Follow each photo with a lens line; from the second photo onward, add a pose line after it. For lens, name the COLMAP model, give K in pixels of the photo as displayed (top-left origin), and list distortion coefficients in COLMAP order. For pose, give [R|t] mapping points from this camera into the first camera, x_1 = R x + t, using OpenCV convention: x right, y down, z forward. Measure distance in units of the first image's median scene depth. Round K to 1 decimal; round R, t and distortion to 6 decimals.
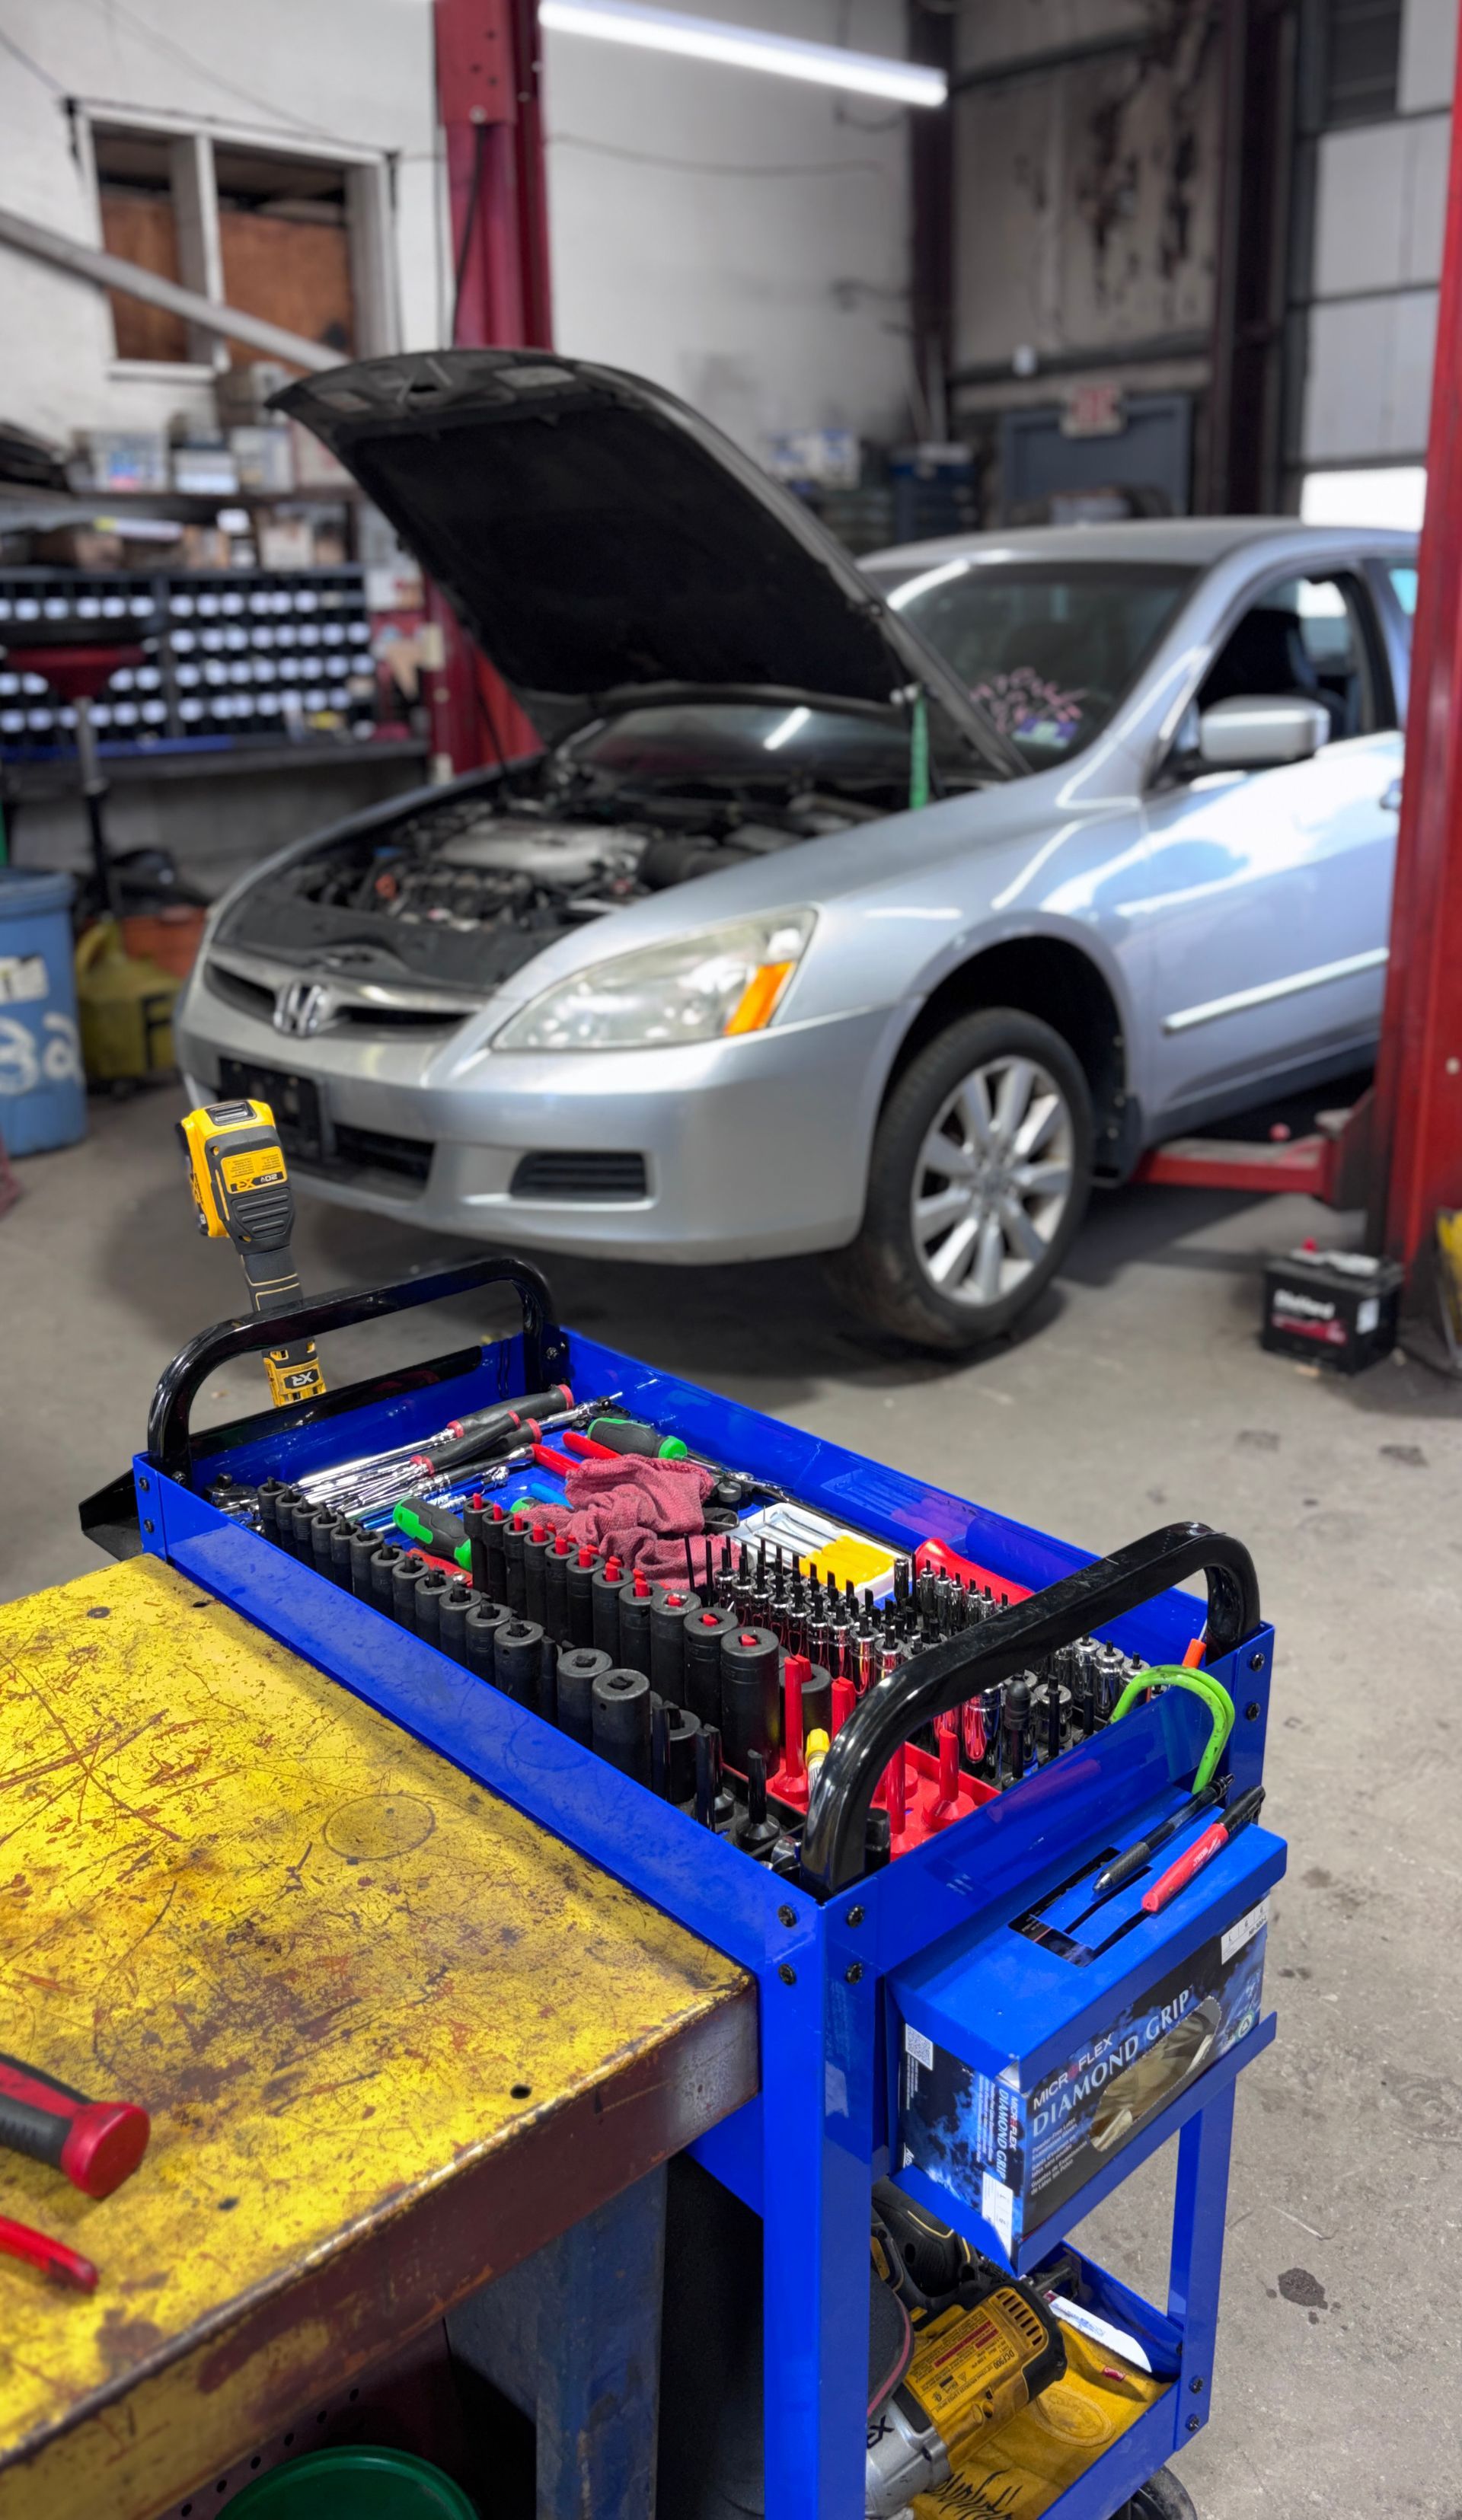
lens RADIAL K [[1986.8, 0, 738.7], [0, 1986.8, 1221.9], [0, 0, 1]] dist [-0.006351, 0.026688]
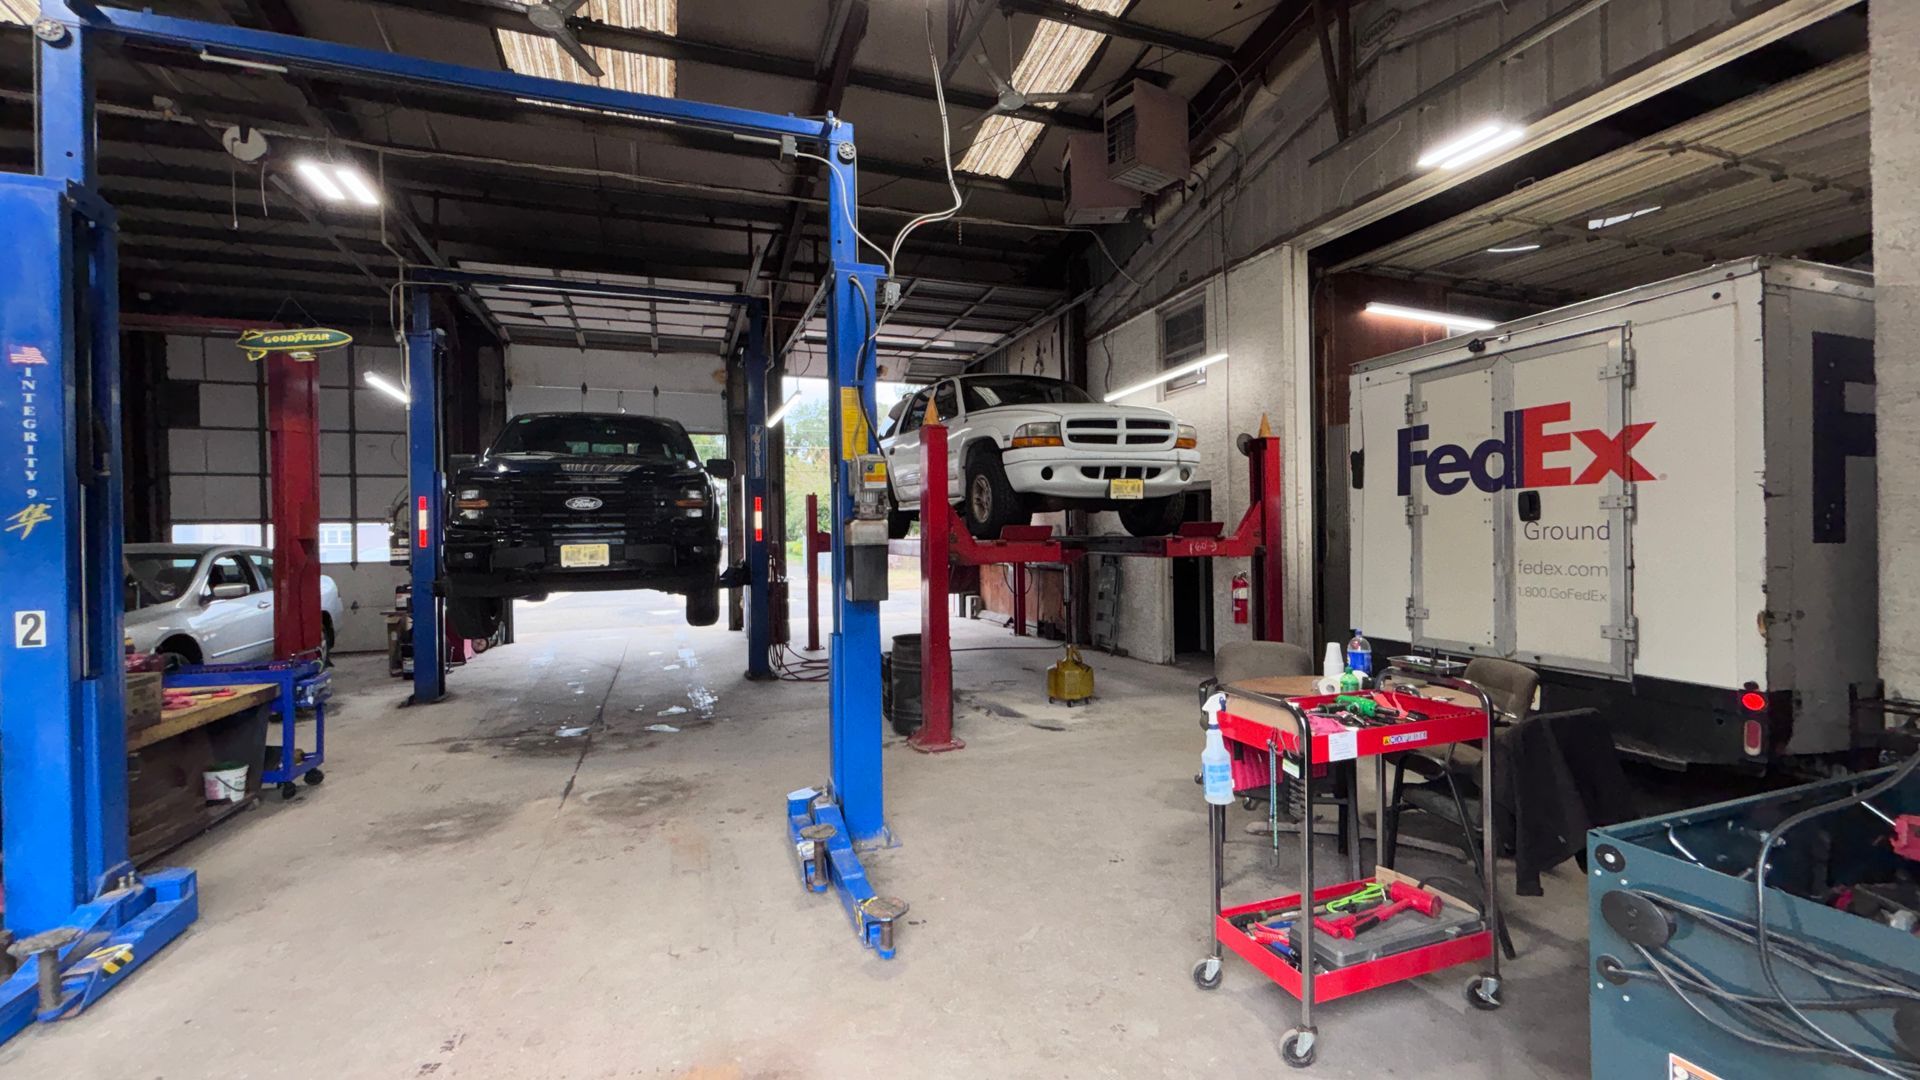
lens RADIAL K [[778.9, 0, 958.1], [0, 778.9, 537.1], [0, 0, 1]] dist [-0.003827, 0.000638]
pose [[0.418899, 0.017930, 0.907856, -0.704121], [0.278562, 0.949059, -0.147277, 0.389787], [-0.864249, 0.314588, 0.392566, -1.258376]]
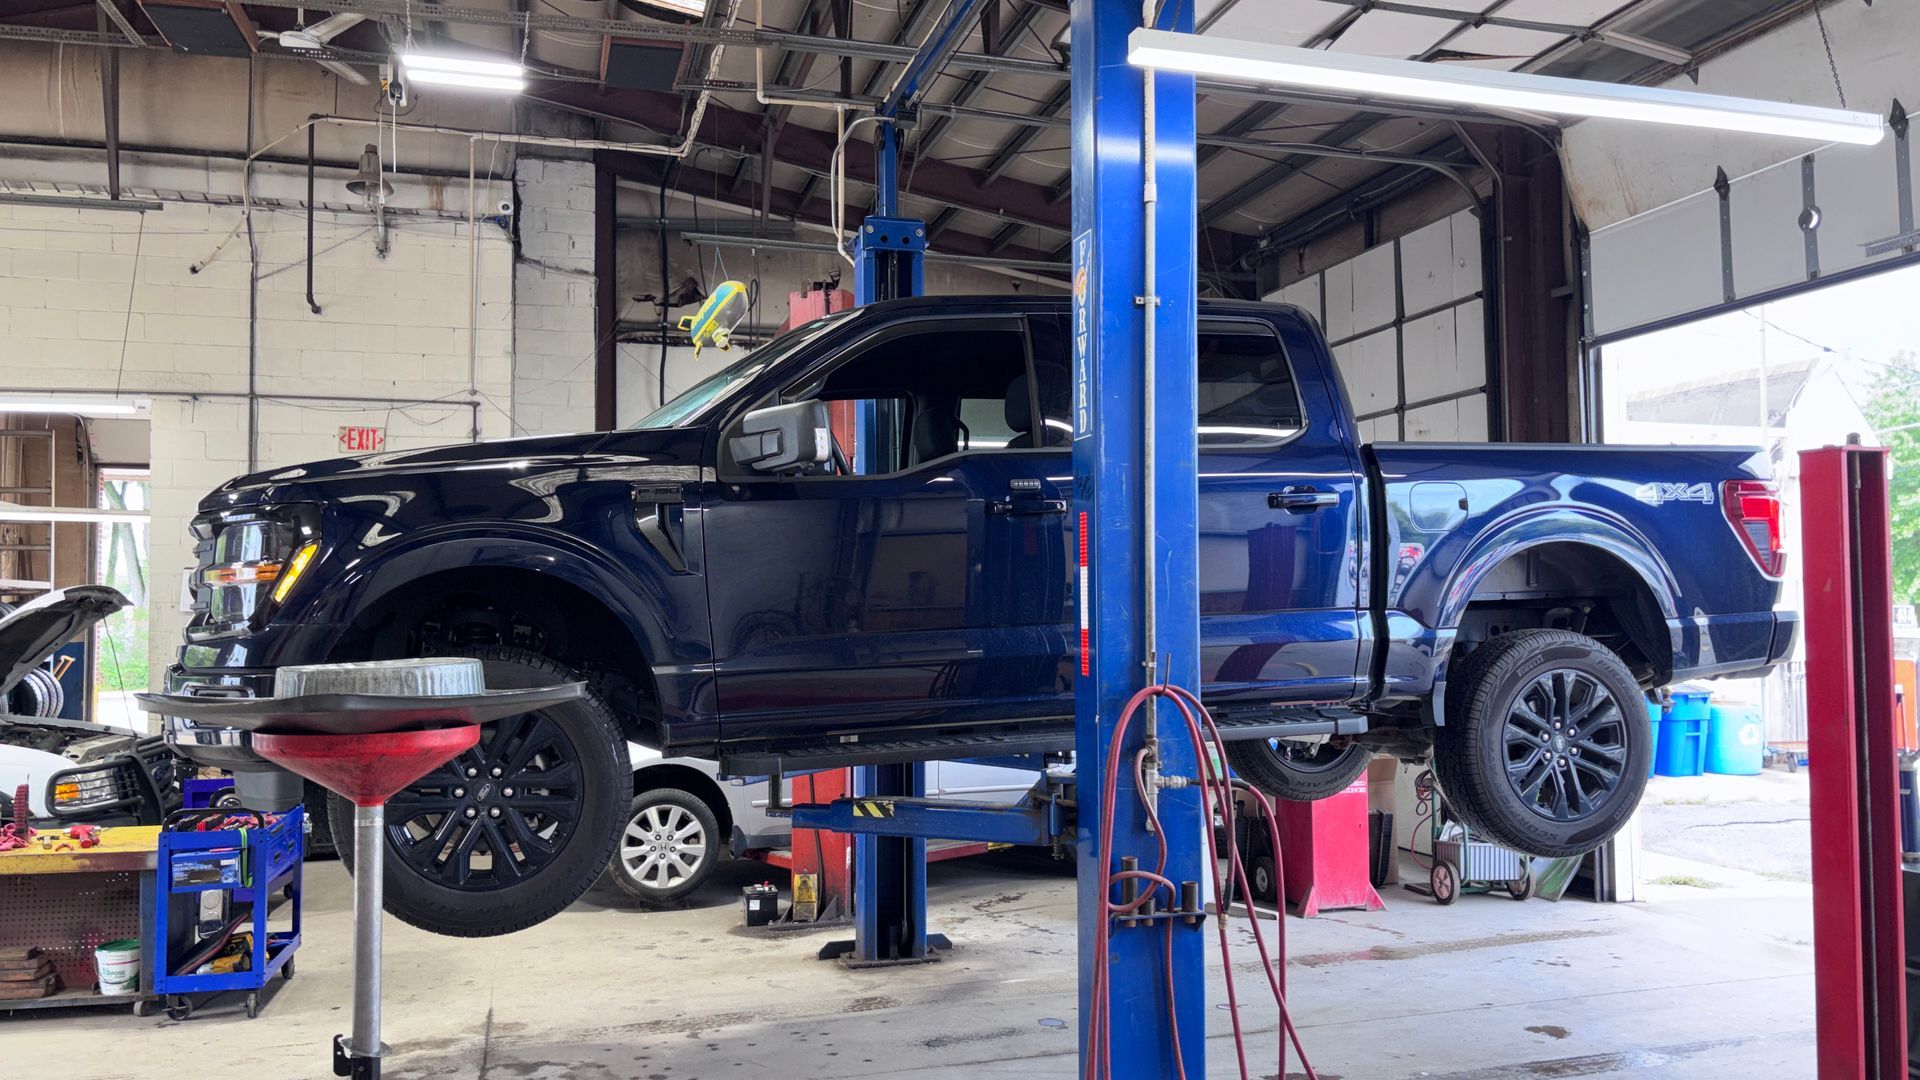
lens RADIAL K [[1458.3, 0, 977.6], [0, 1458.3, 552.9], [0, 0, 1]] dist [0.011819, 0.002237]
pose [[0.879239, 0.002980, -0.476371, 1.664854], [-0.161002, 0.942998, -0.291262, 0.133729], [0.448349, 0.332786, 0.829600, -0.814467]]
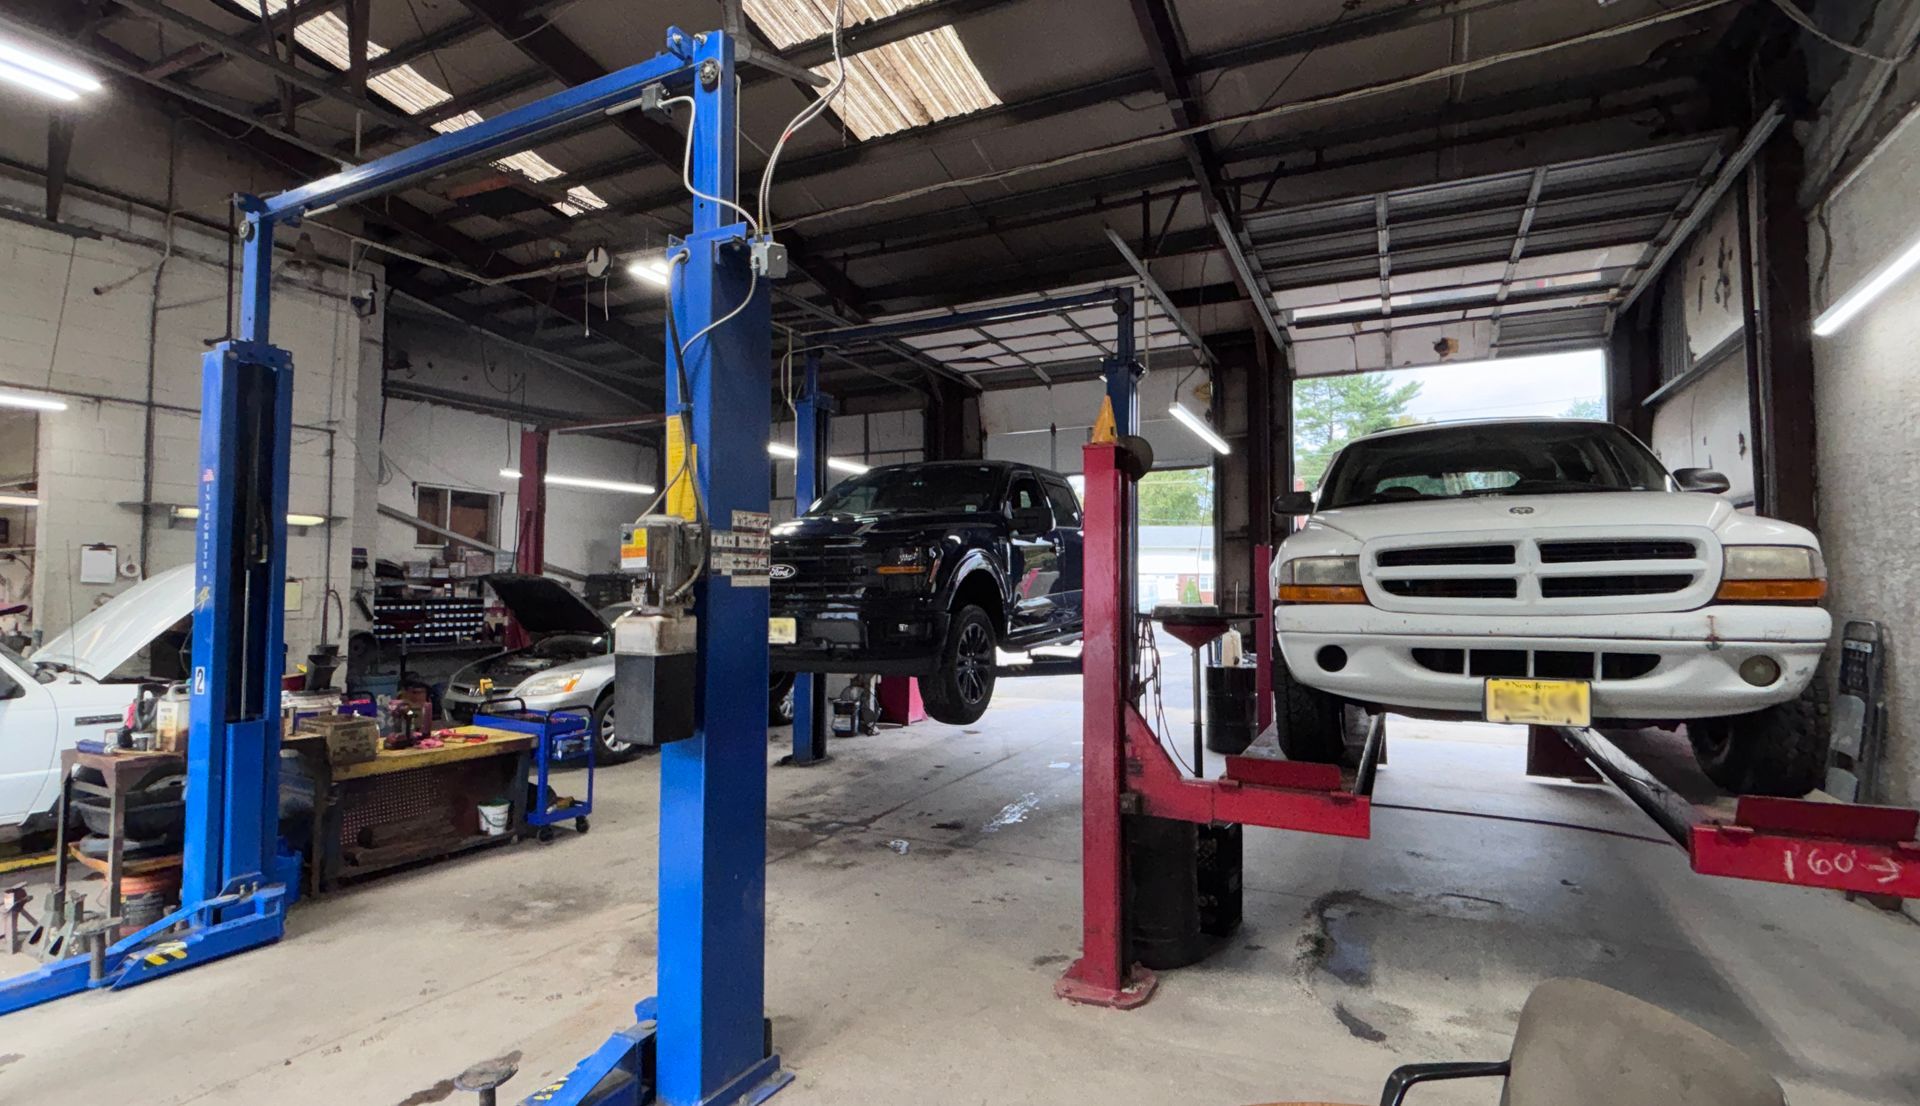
lens RADIAL K [[917.8, 0, 931.6], [0, 917.8, 549.0], [0, 0, 1]] dist [-0.001174, -0.000347]
pose [[0.952573, 0.043257, 0.301220, 0.167117], [0.063655, 0.939624, -0.336236, 0.411135], [-0.297578, 0.339464, 0.892307, -1.558361]]
